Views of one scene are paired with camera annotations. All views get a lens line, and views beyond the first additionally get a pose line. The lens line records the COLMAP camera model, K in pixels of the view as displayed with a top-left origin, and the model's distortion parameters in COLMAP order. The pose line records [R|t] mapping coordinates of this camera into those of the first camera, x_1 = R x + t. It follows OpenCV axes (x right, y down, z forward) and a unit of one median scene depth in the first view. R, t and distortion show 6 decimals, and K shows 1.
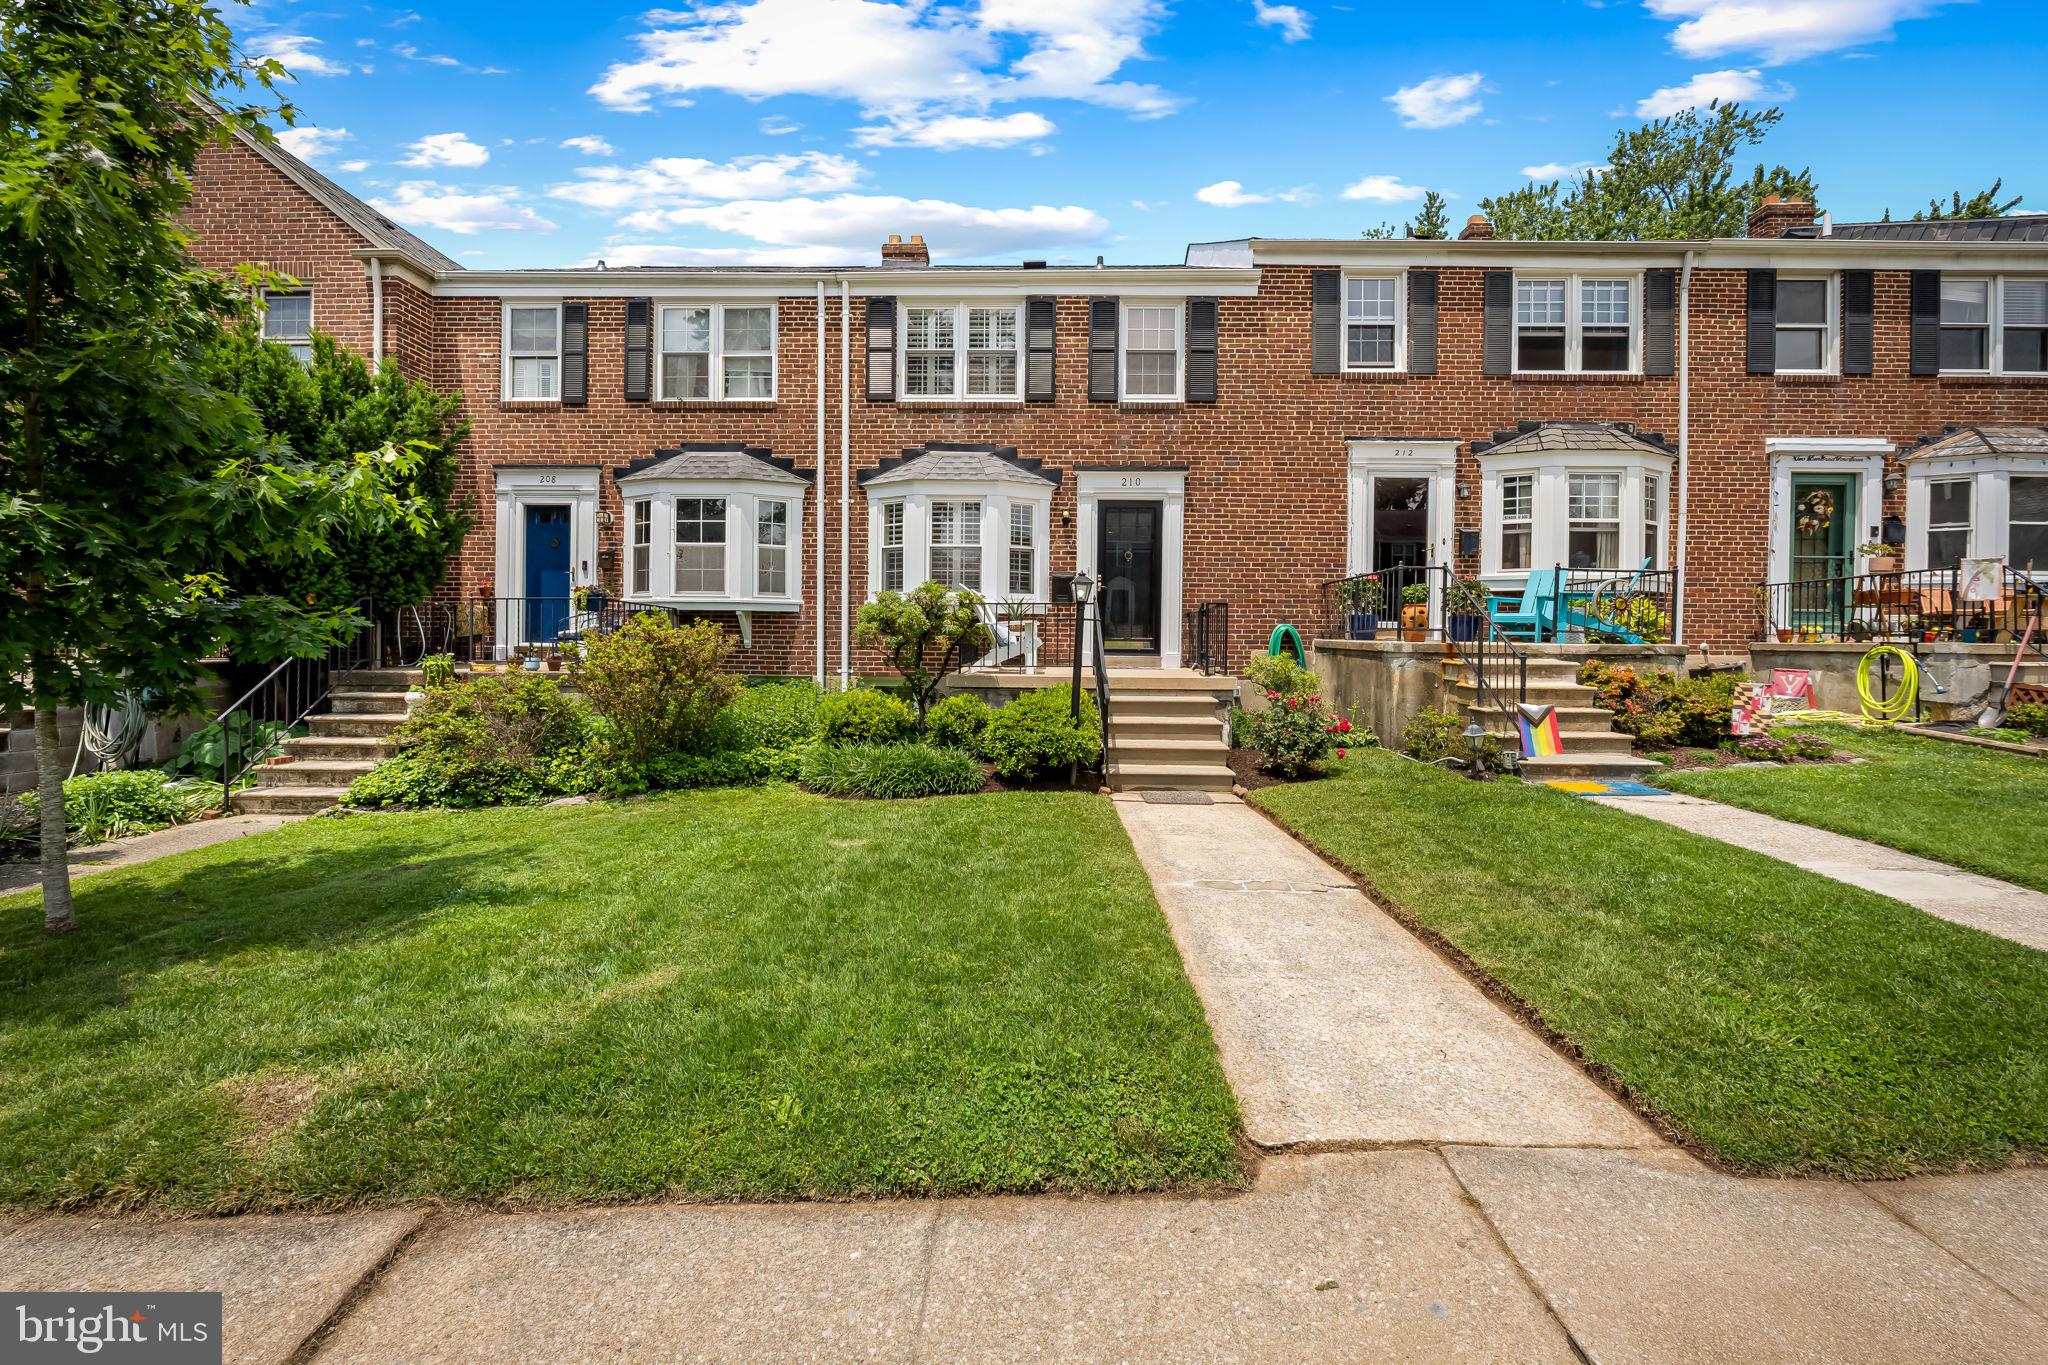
lens RADIAL K [[832.5, 0, 1022.0], [0, 832.5, 663.3], [0, 0, 1]] dist [-0.004840, 0.000385]
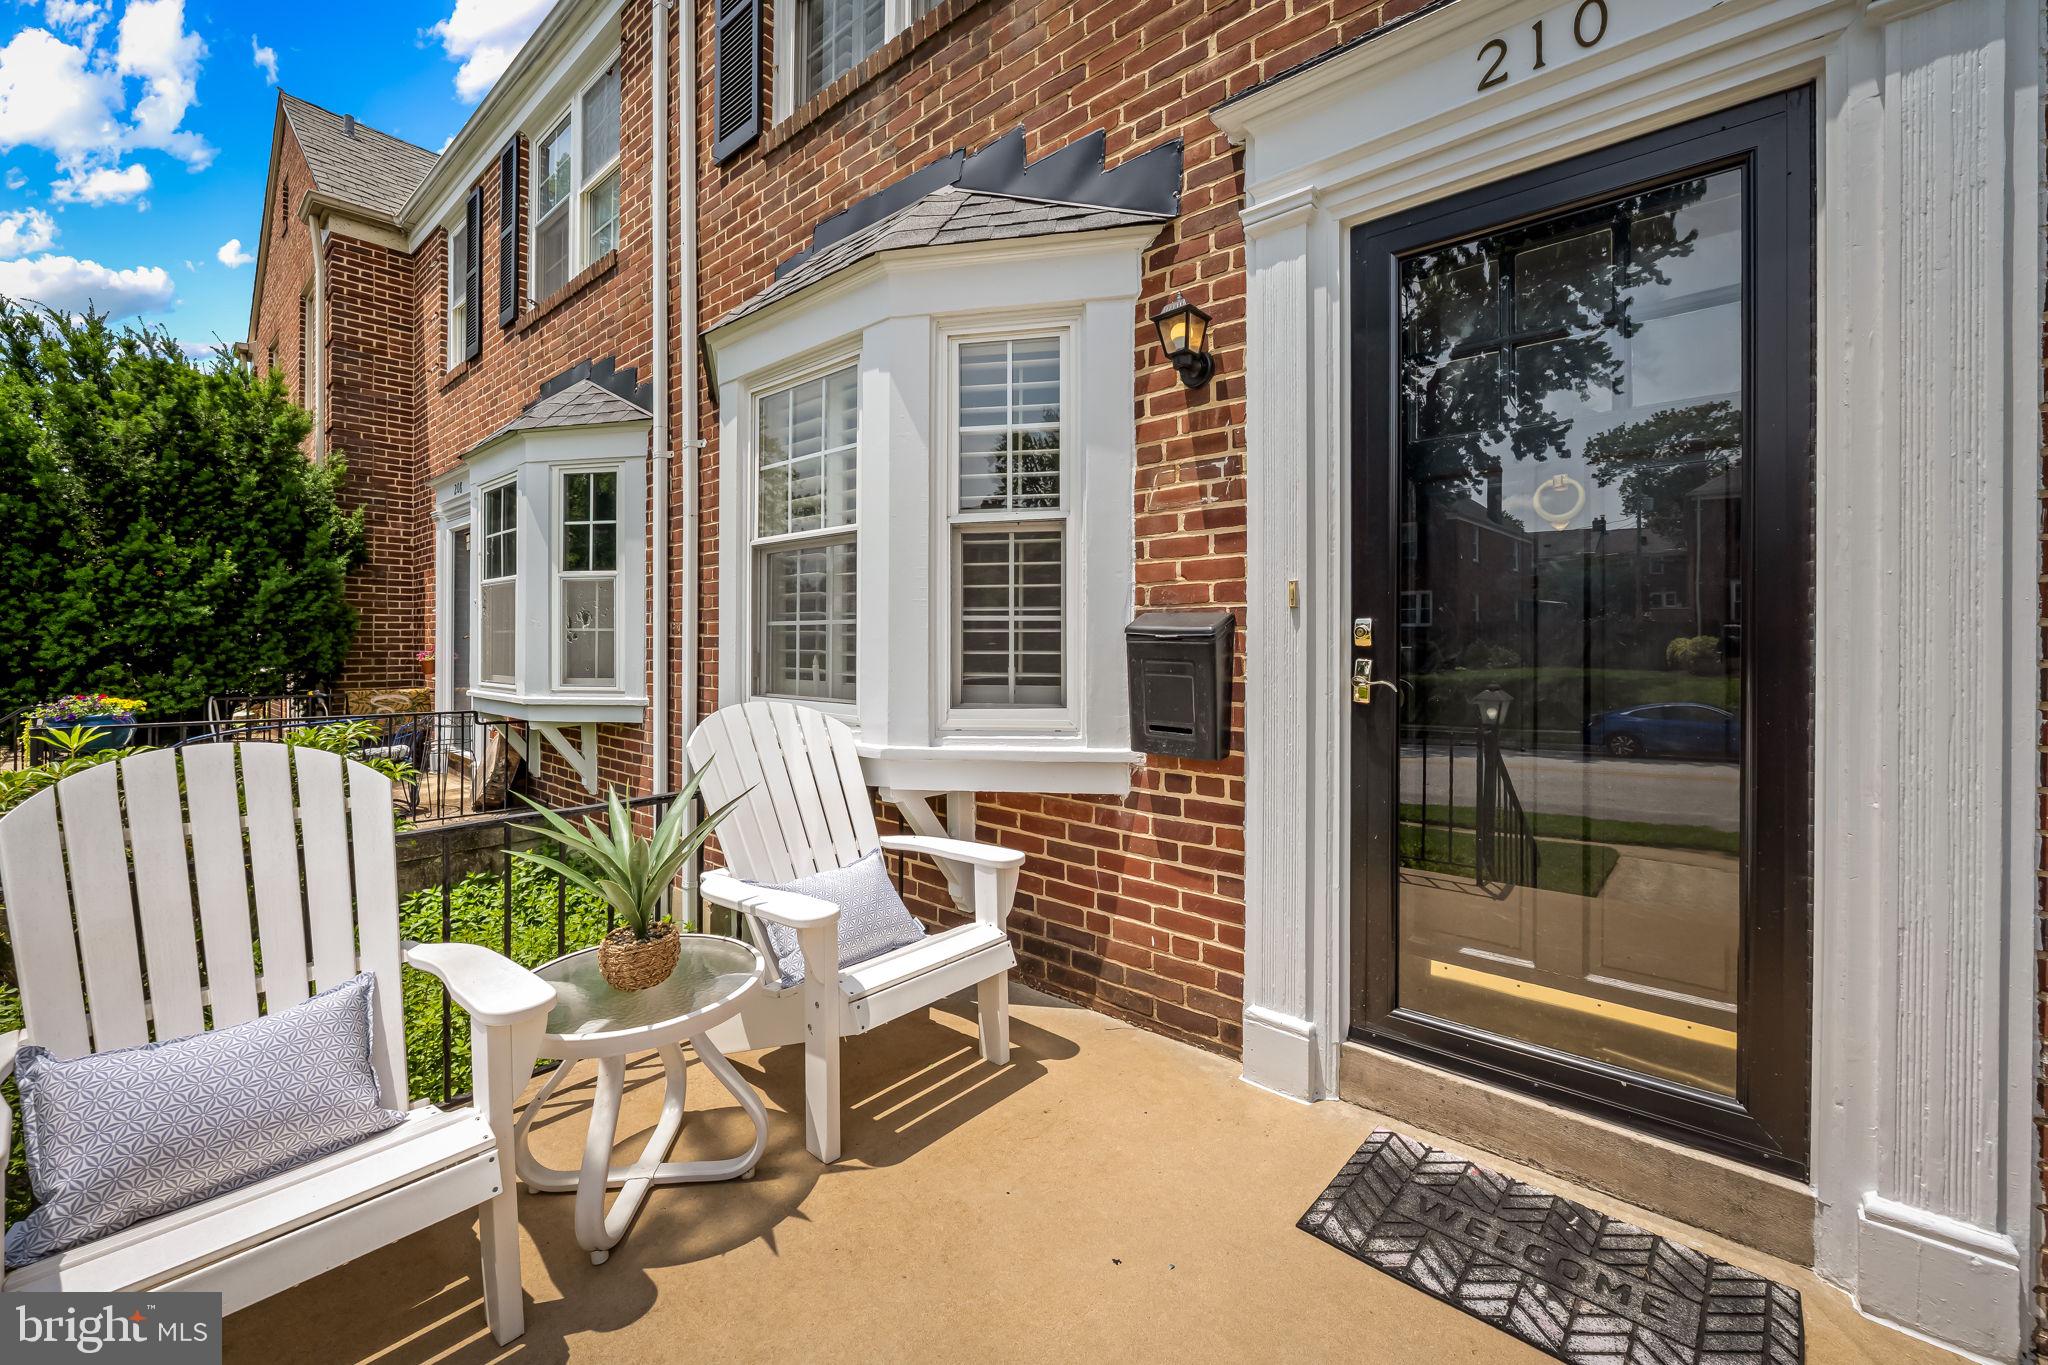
lens RADIAL K [[832.5, 0, 1037.5], [0, 832.5, 643.1], [0, 0, 1]] dist [-0.004840, 0.000385]
pose [[0.768823, -0.009249, -0.639395, 0.160866], [-0.007601, 0.999693, -0.023601, -0.097179], [0.639417, 0.023005, 0.768516, 0.823896]]
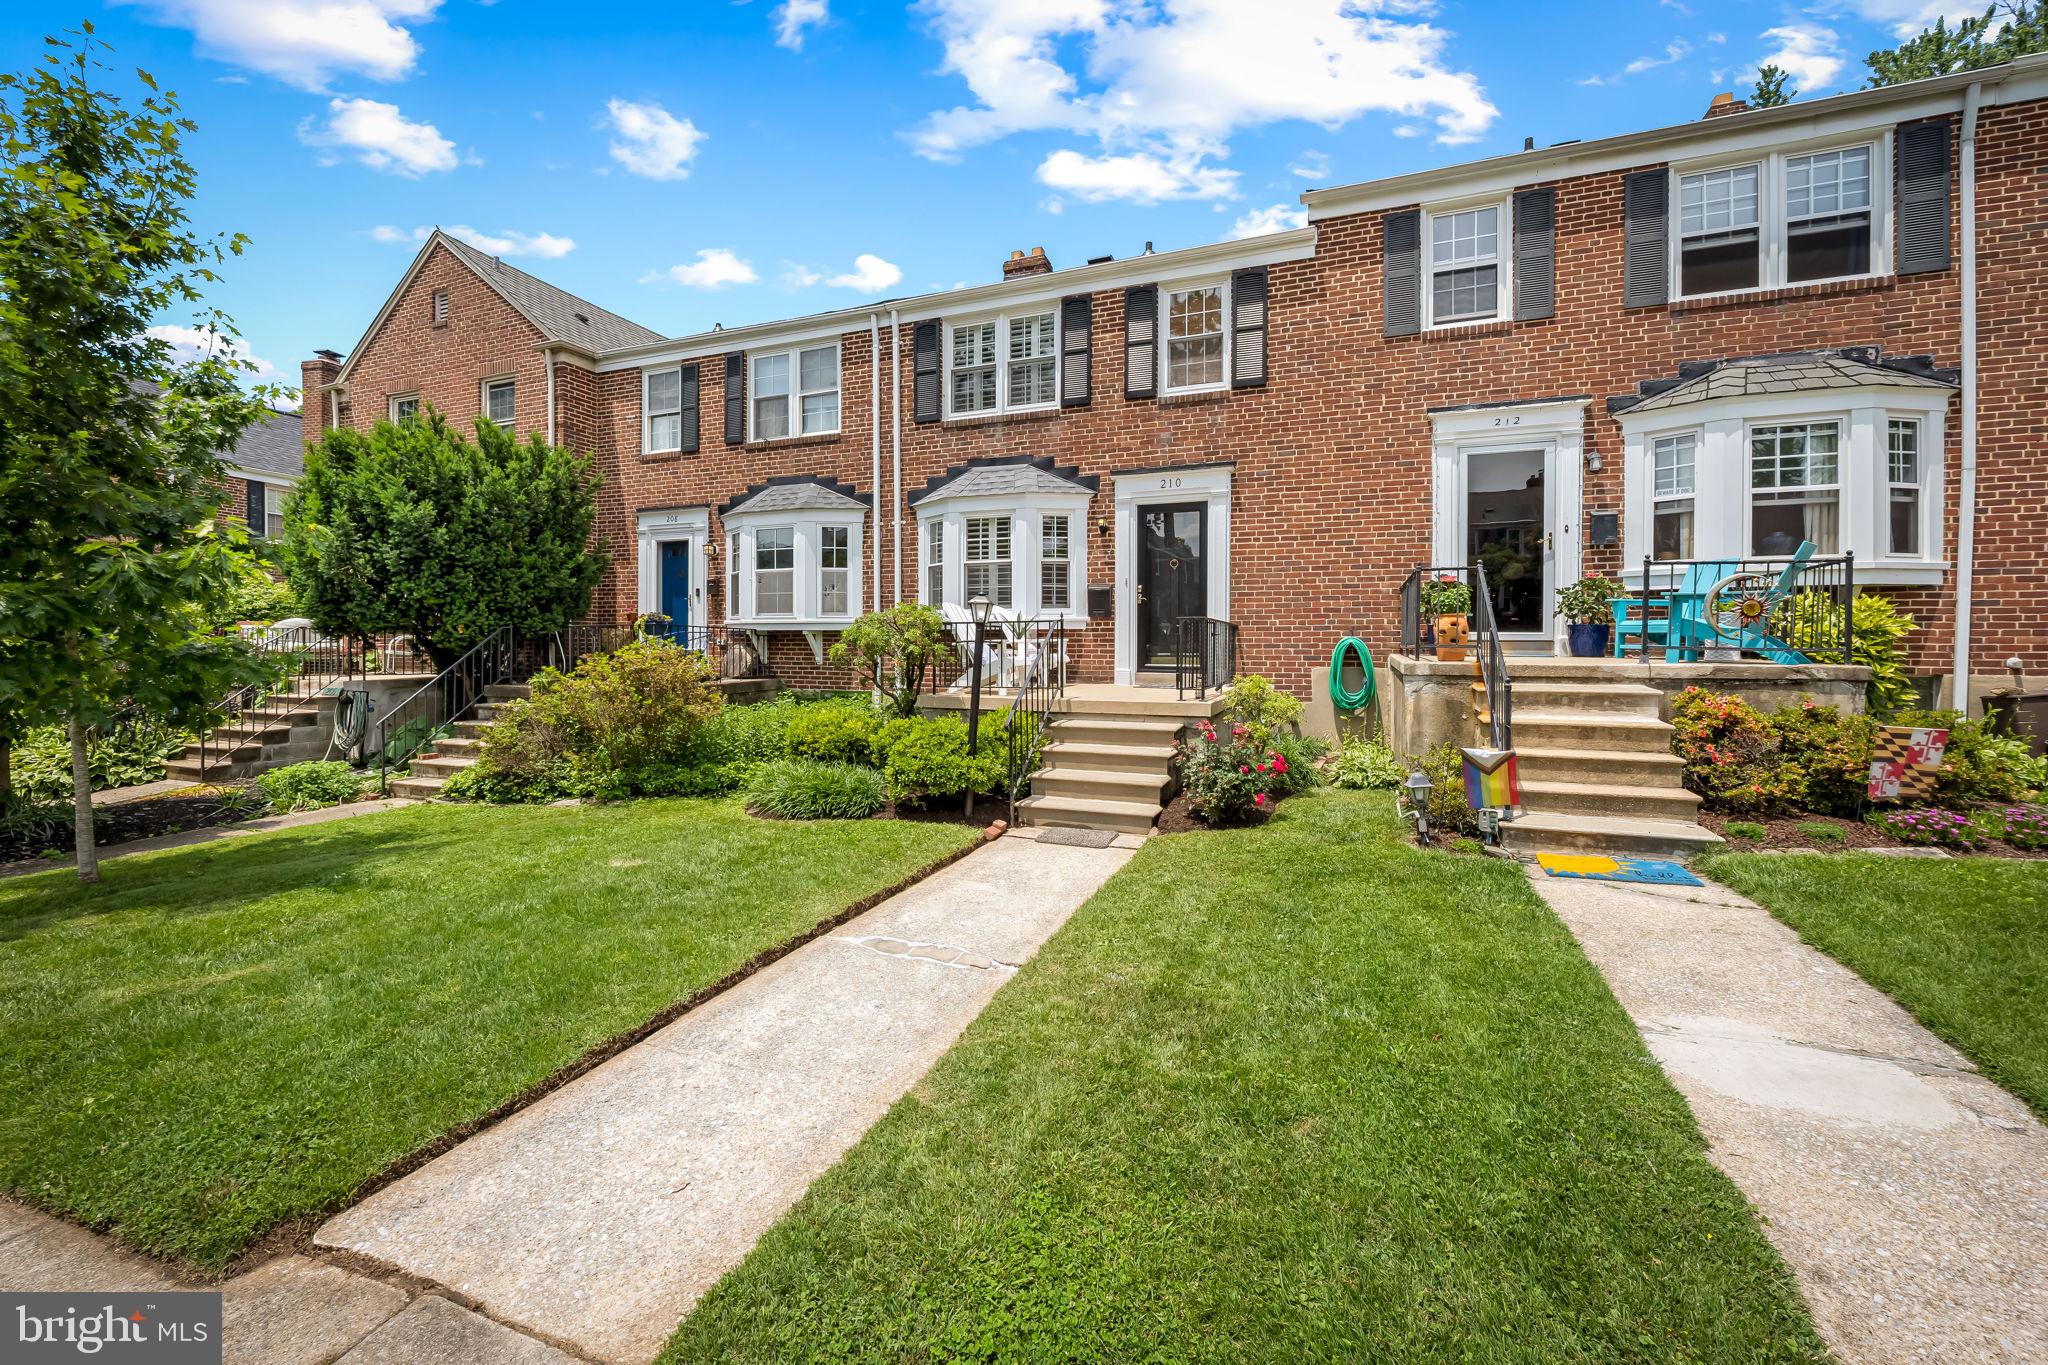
lens RADIAL K [[832.5, 0, 1024.0], [0, 832.5, 664.6], [0, 0, 1]] dist [-0.004840, 0.000385]
pose [[0.936905, 0.000036, -0.349584, 0.302824], [-0.000853, 0.999997, -0.002184, -0.016655], [0.349583, 0.002345, 0.936902, 0.087965]]
